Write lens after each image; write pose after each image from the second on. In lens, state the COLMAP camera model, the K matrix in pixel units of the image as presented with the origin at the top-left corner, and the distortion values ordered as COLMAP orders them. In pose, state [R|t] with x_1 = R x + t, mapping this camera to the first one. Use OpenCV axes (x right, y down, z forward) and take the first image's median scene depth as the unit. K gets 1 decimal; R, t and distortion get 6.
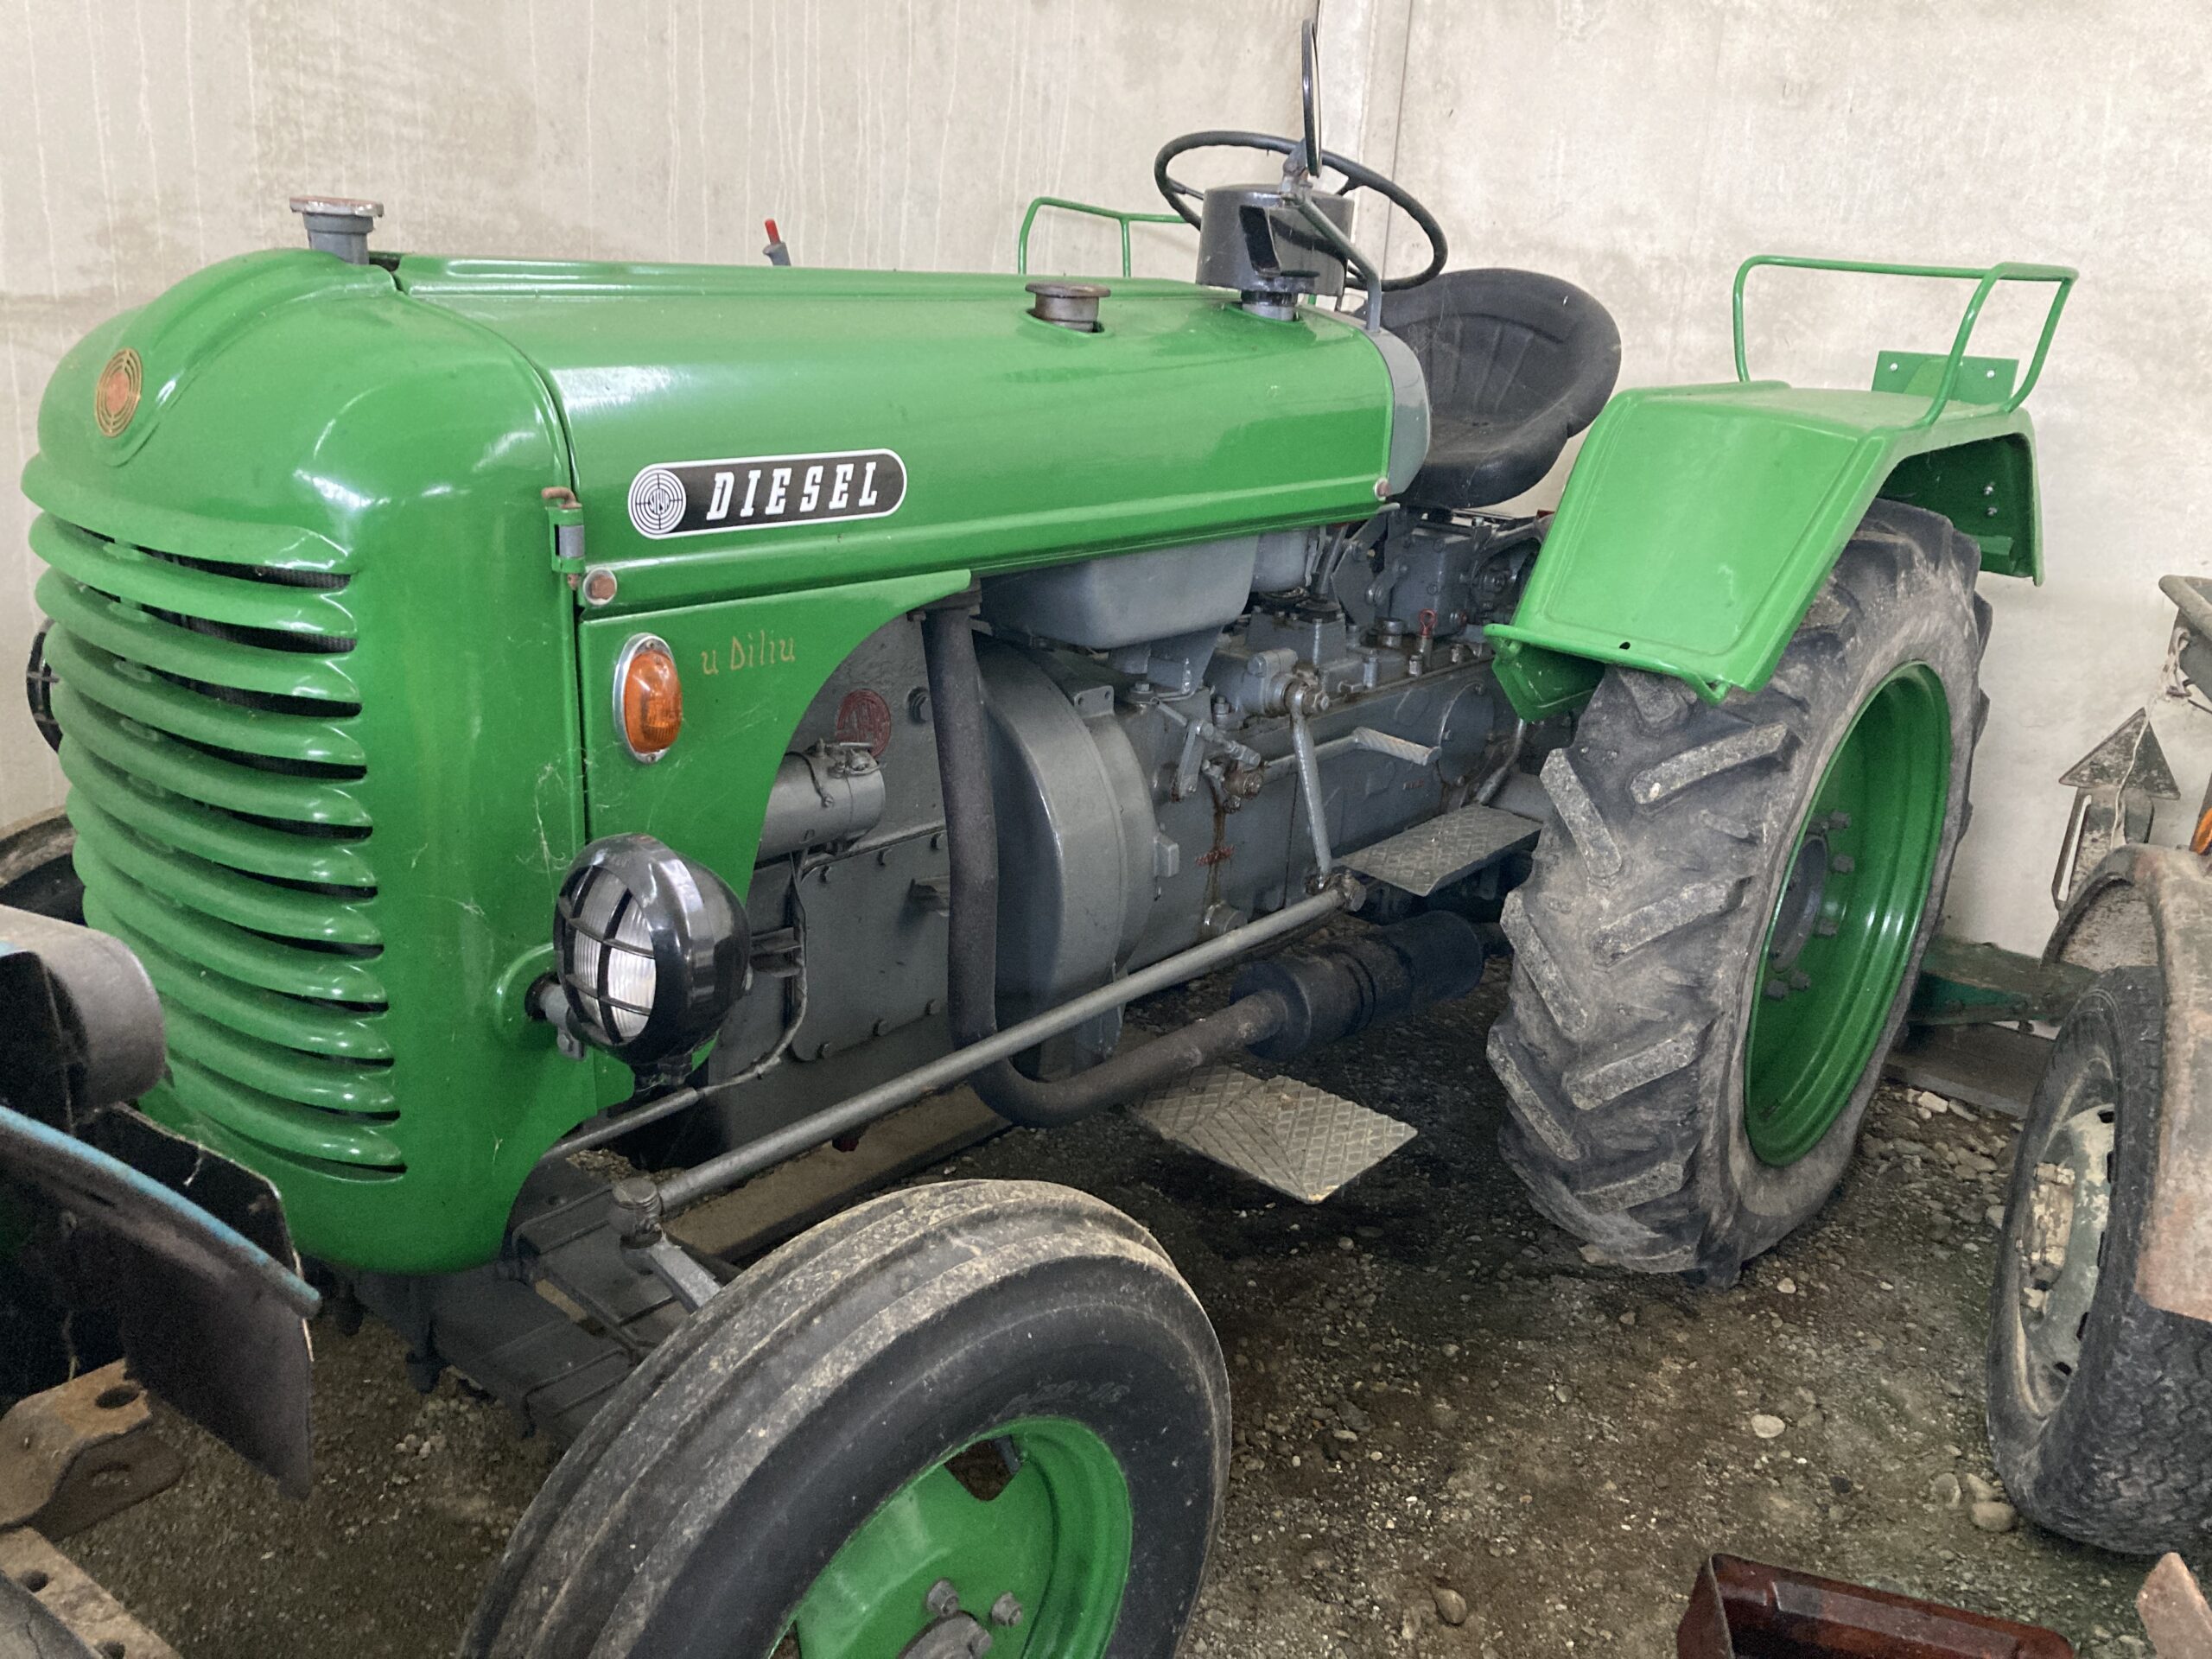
lens RADIAL K [[1830.4, 0, 1107.0], [0, 1830.4, 835.1], [0, 0, 1]] dist [0.007007, -0.018139]
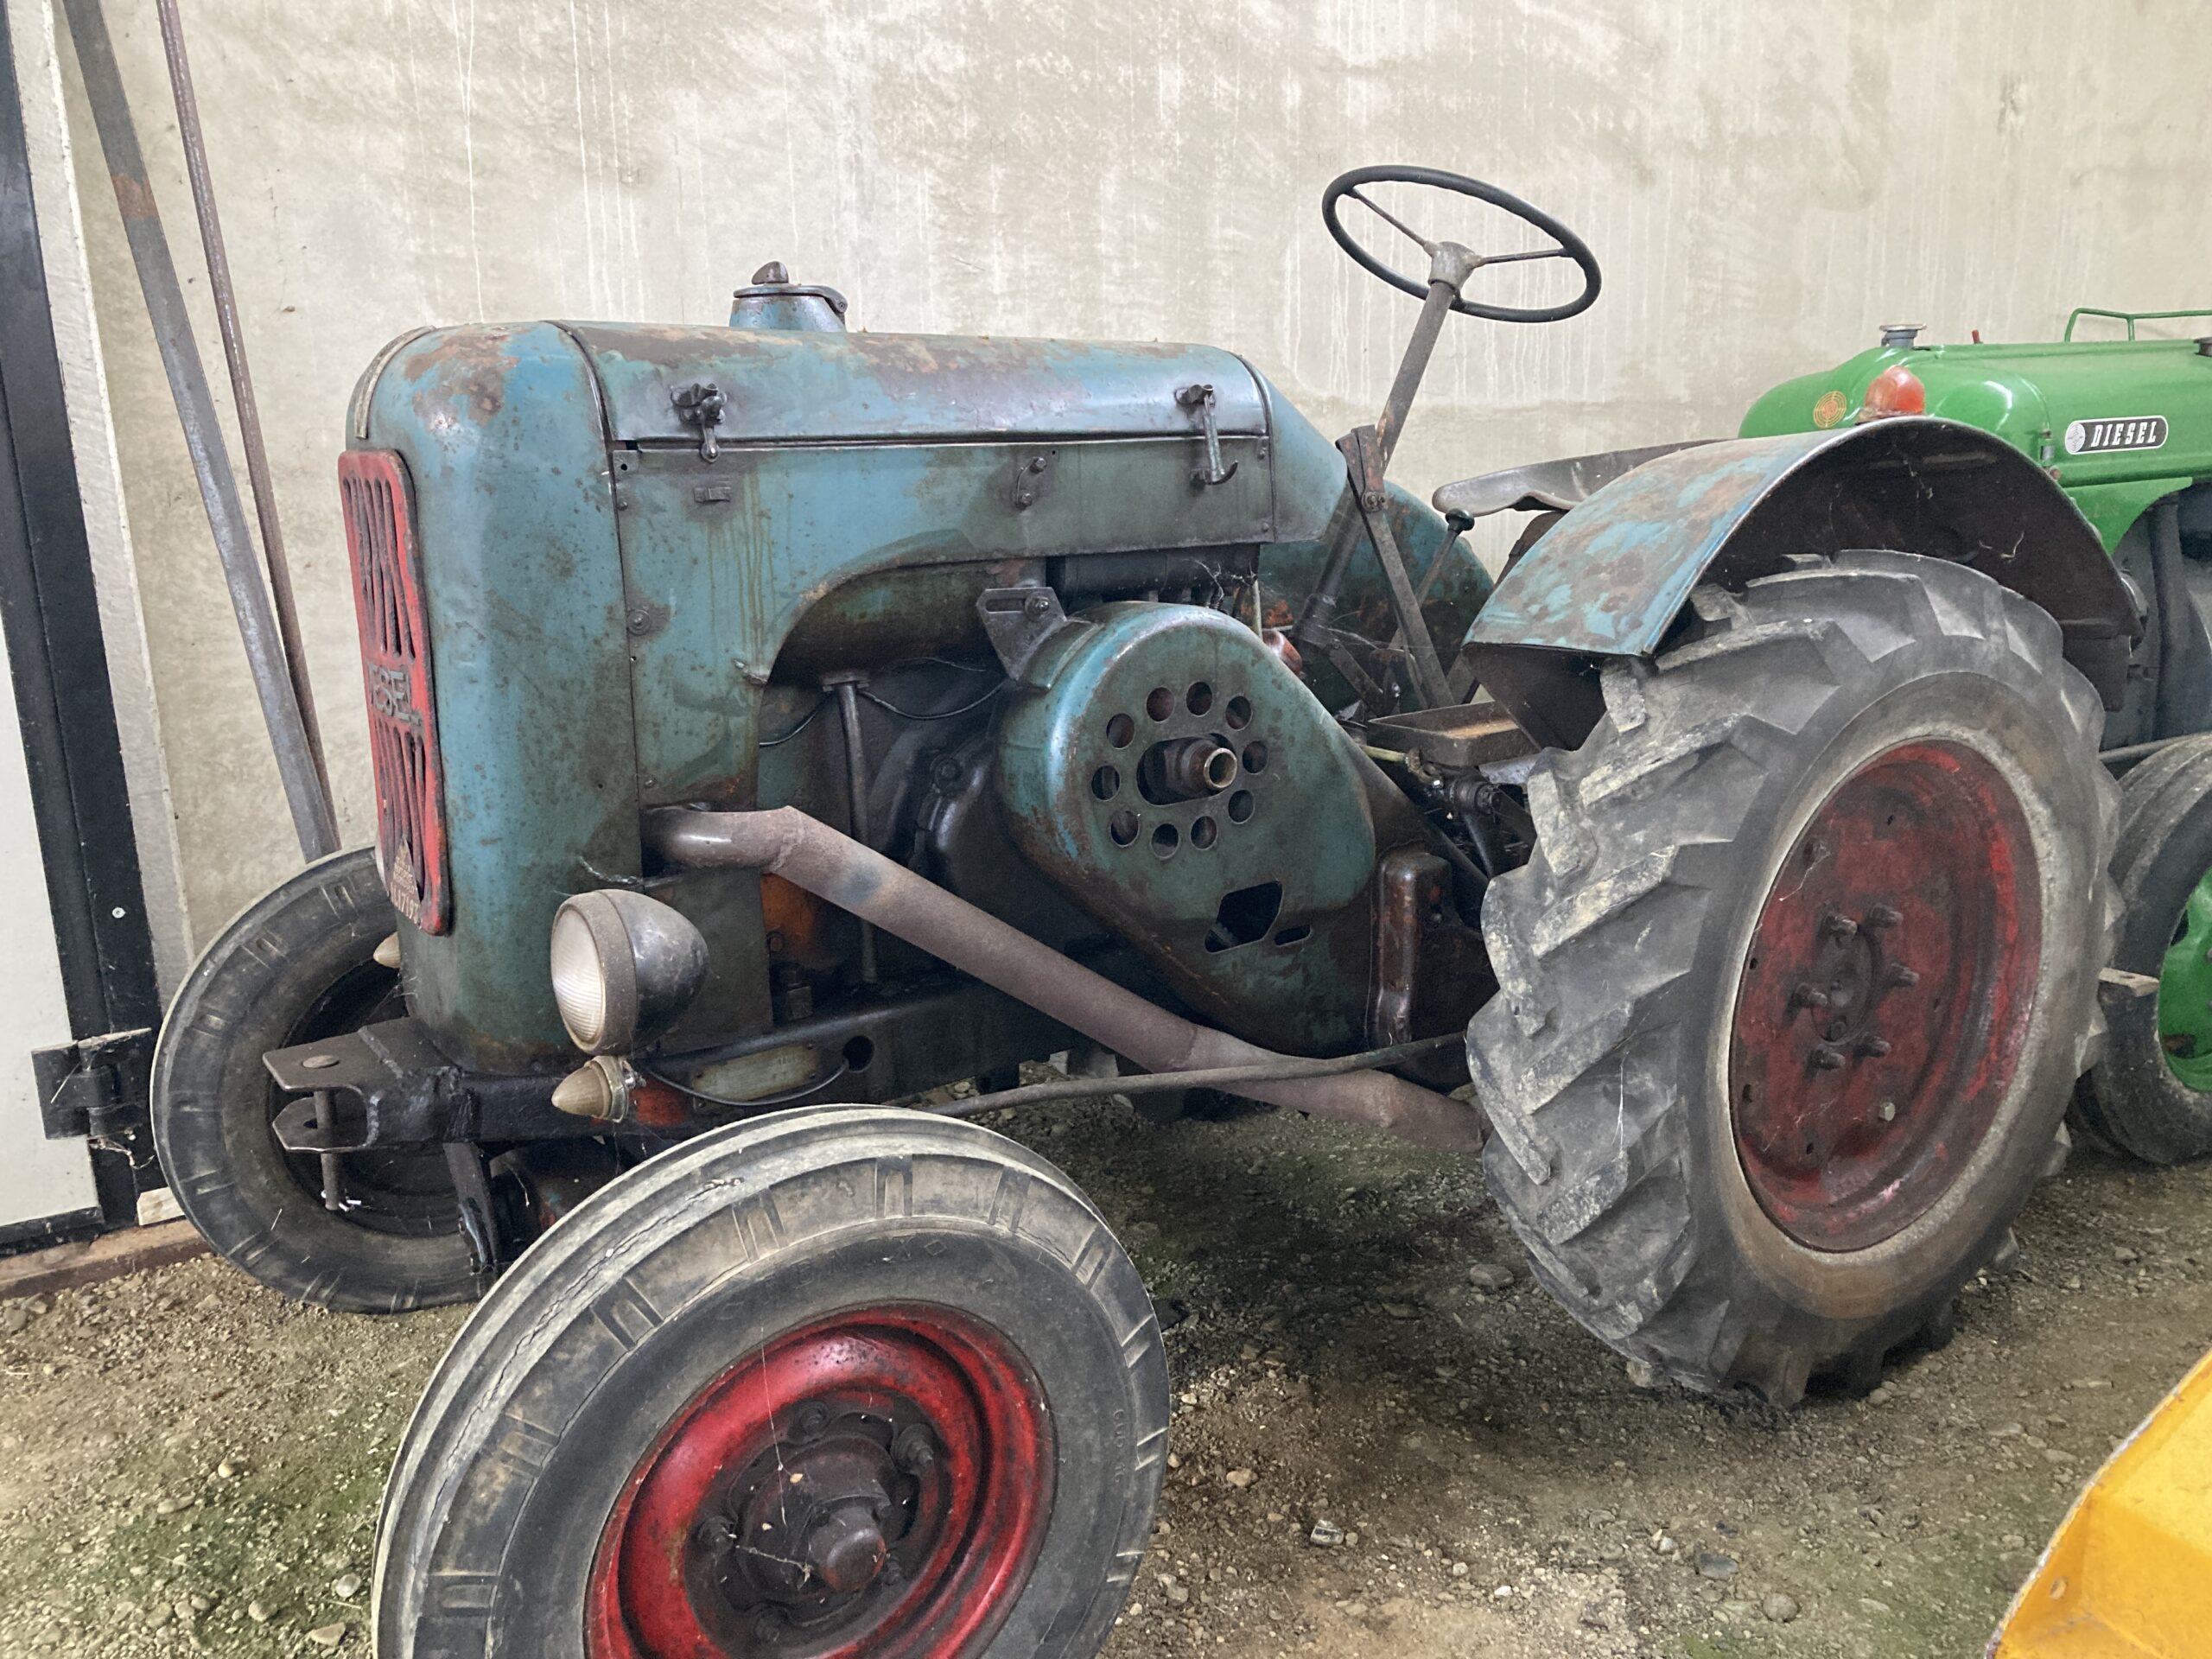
lens RADIAL K [[1830.4, 0, 1102.1], [0, 1830.4, 823.3], [0, 0, 1]] dist [0.007007, -0.018139]
pose [[0.933153, -0.011812, -0.359286, -0.506294], [-0.022702, 0.995529, -0.091691, 0.473324], [0.358763, 0.093718, 0.928712, -1.333007]]
